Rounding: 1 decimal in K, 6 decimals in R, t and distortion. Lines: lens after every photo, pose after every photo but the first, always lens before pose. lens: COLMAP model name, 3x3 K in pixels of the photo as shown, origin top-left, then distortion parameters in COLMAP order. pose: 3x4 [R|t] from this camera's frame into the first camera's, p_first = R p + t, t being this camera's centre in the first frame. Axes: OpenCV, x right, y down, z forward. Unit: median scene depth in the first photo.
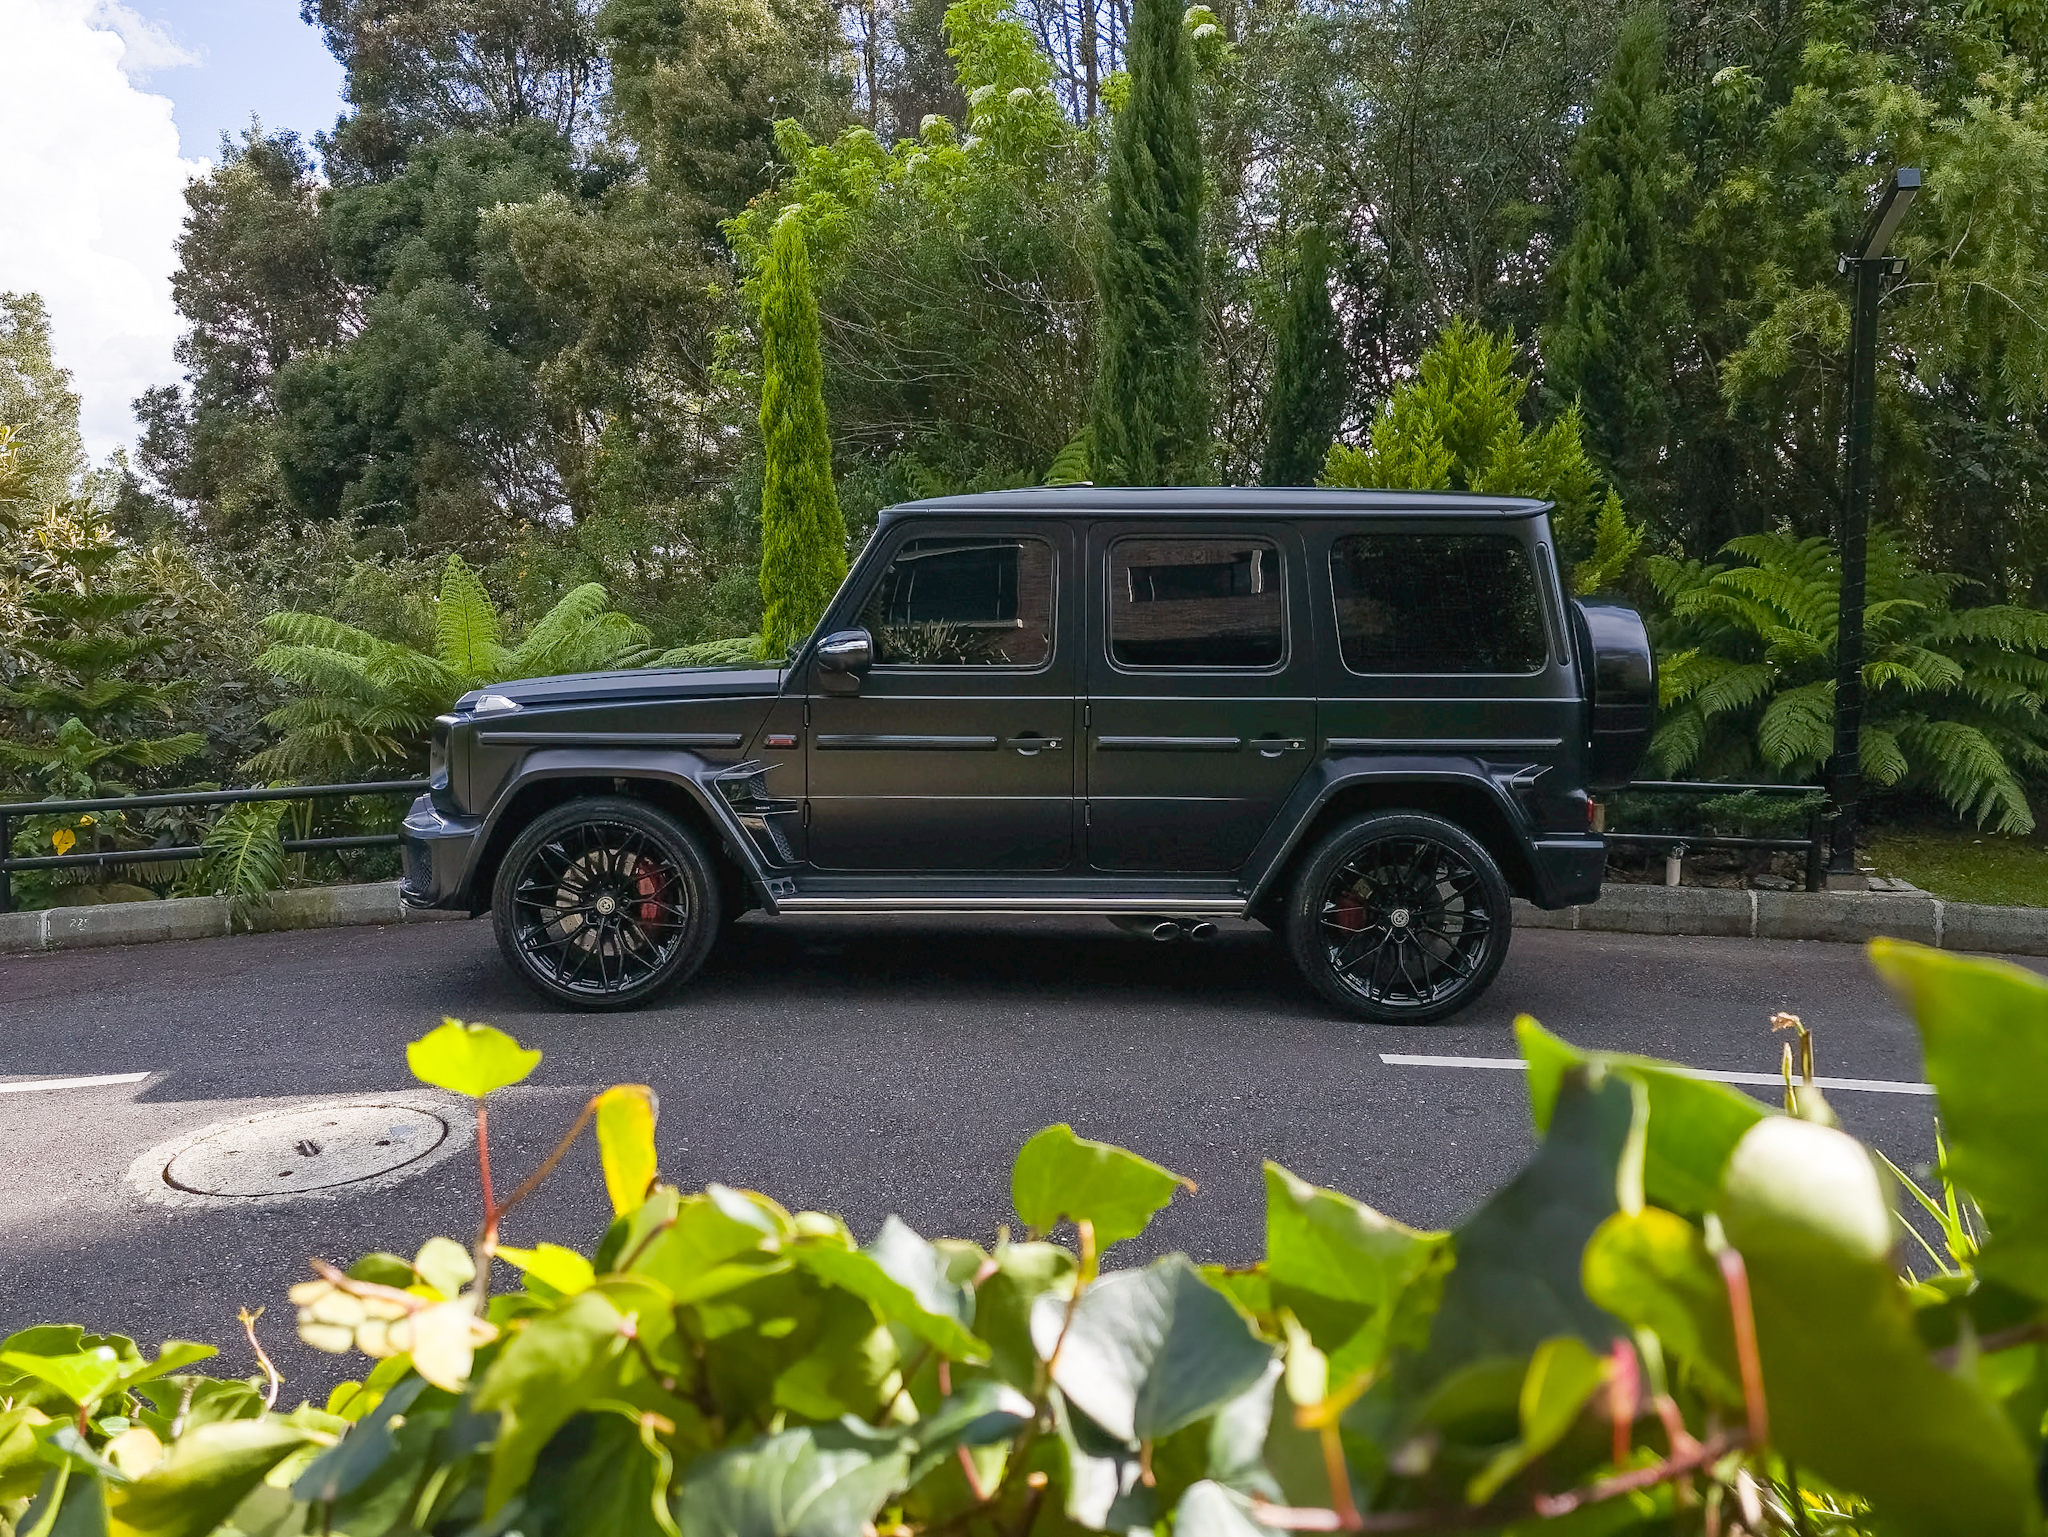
lens RADIAL K [[1879.7, 0, 1024.0], [0, 1879.7, 768.5], [0, 0, 1]] dist [0.137894, -0.266583]
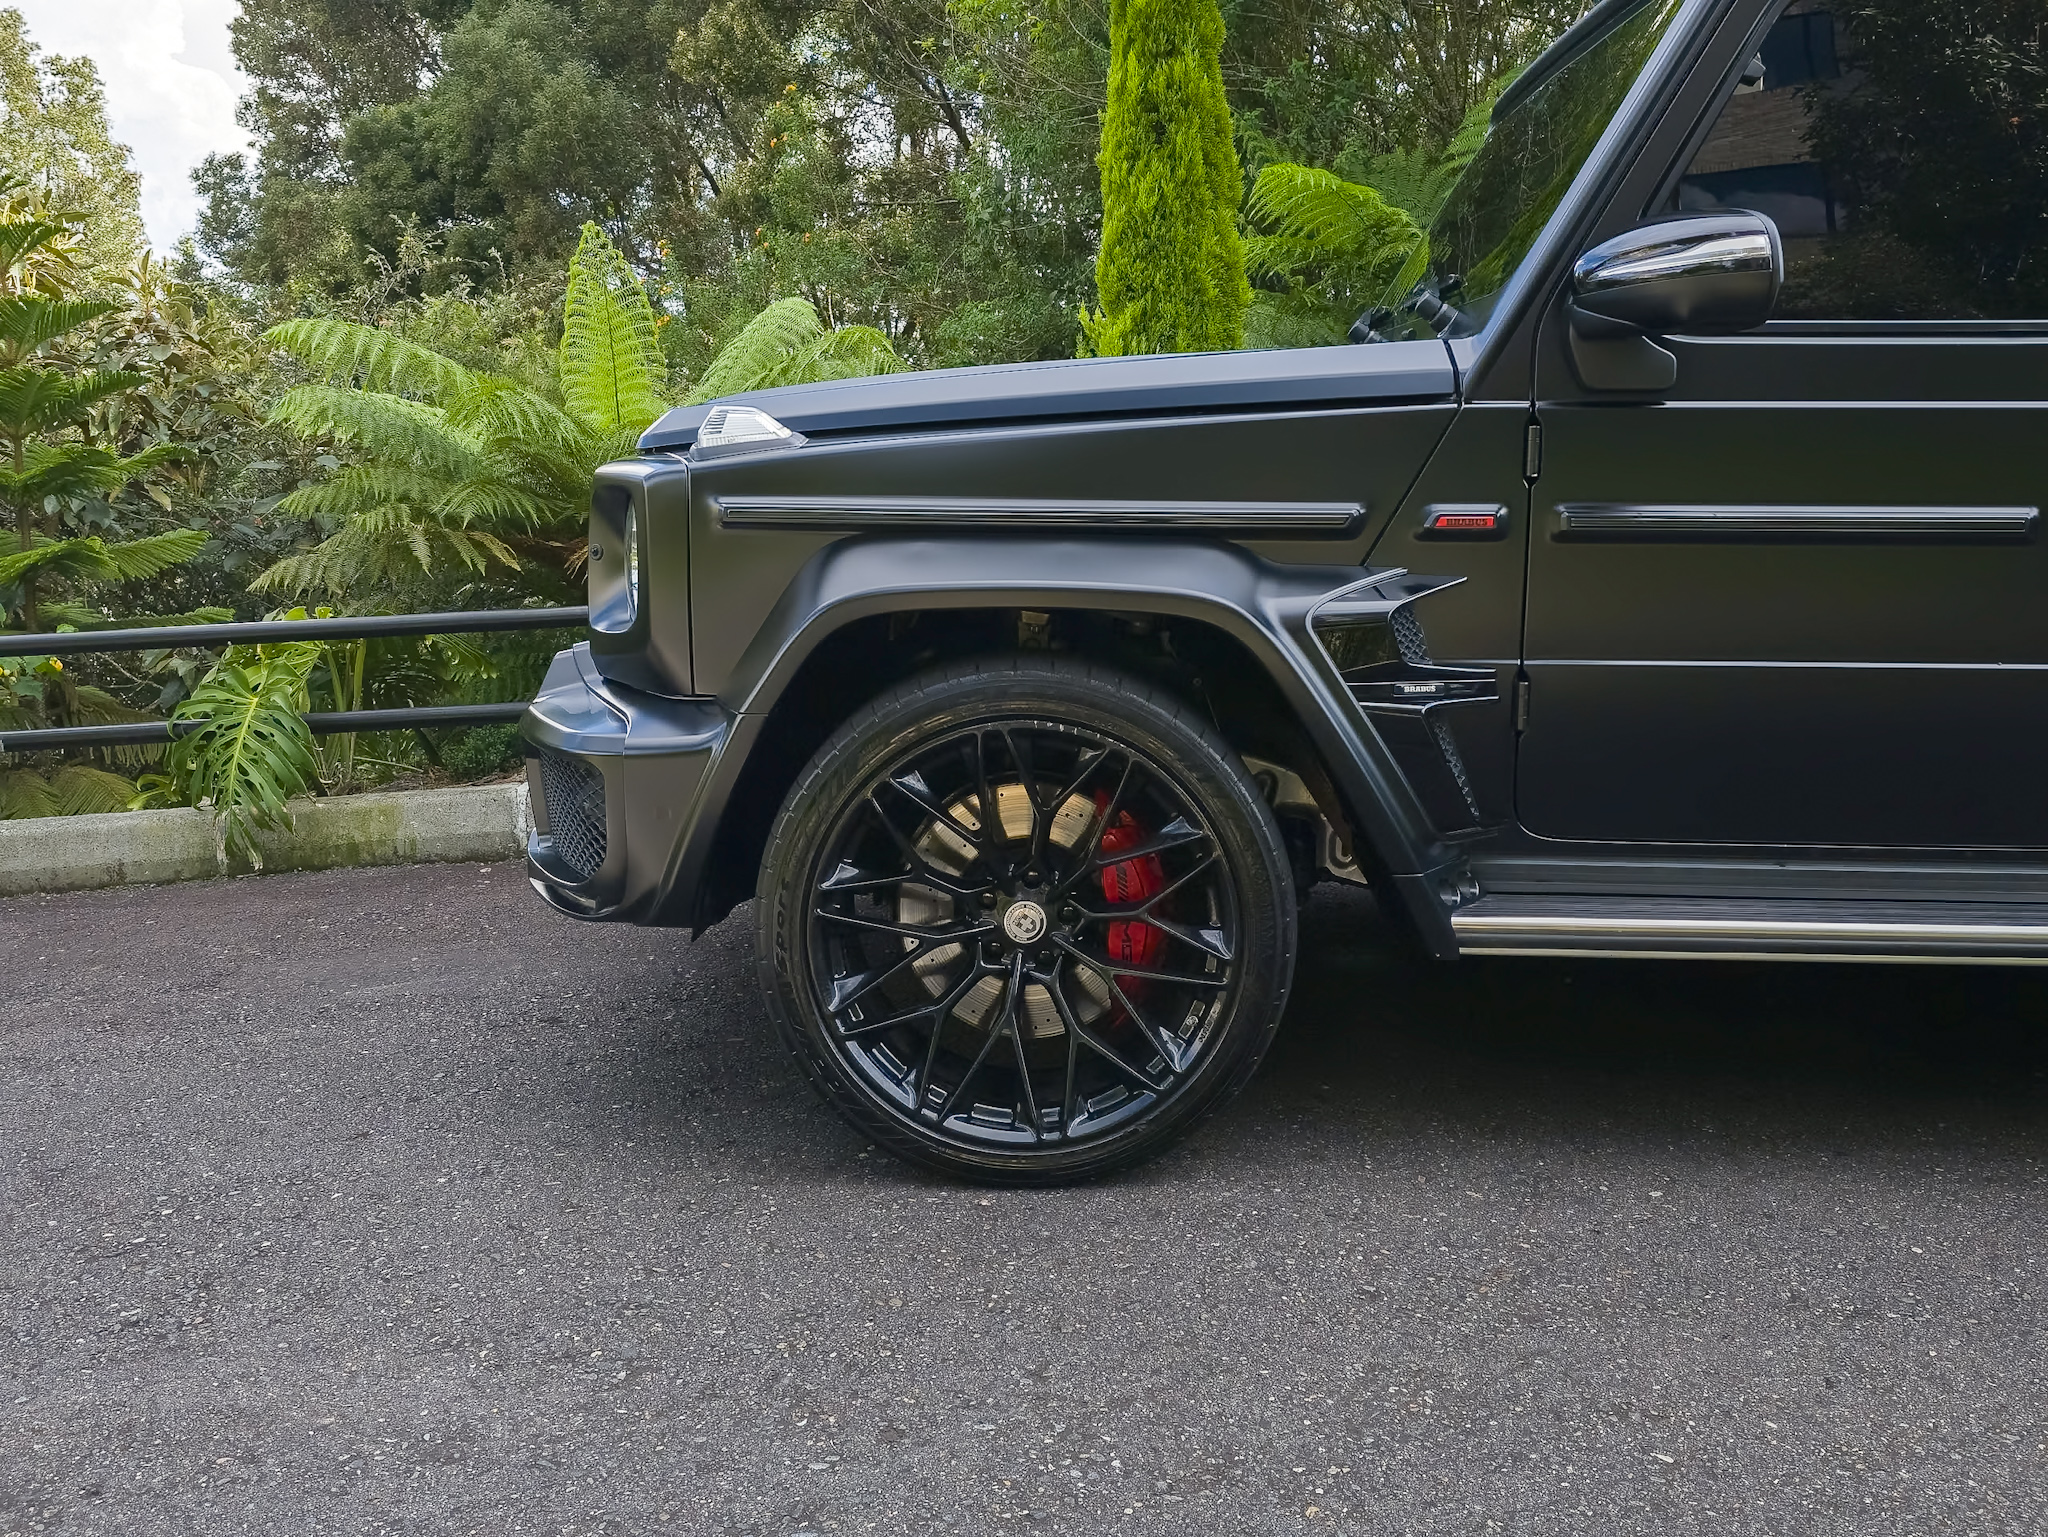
lens RADIAL K [[1879.7, 0, 1024.0], [0, 1879.7, 768.5], [0, 0, 1]] dist [0.137894, -0.266583]
pose [[0.998919, 0.009213, -0.045557, -0.125653], [-0.005016, 0.995802, 0.091395, 0.001019], [0.046208, -0.091067, 0.994772, 0.370443]]
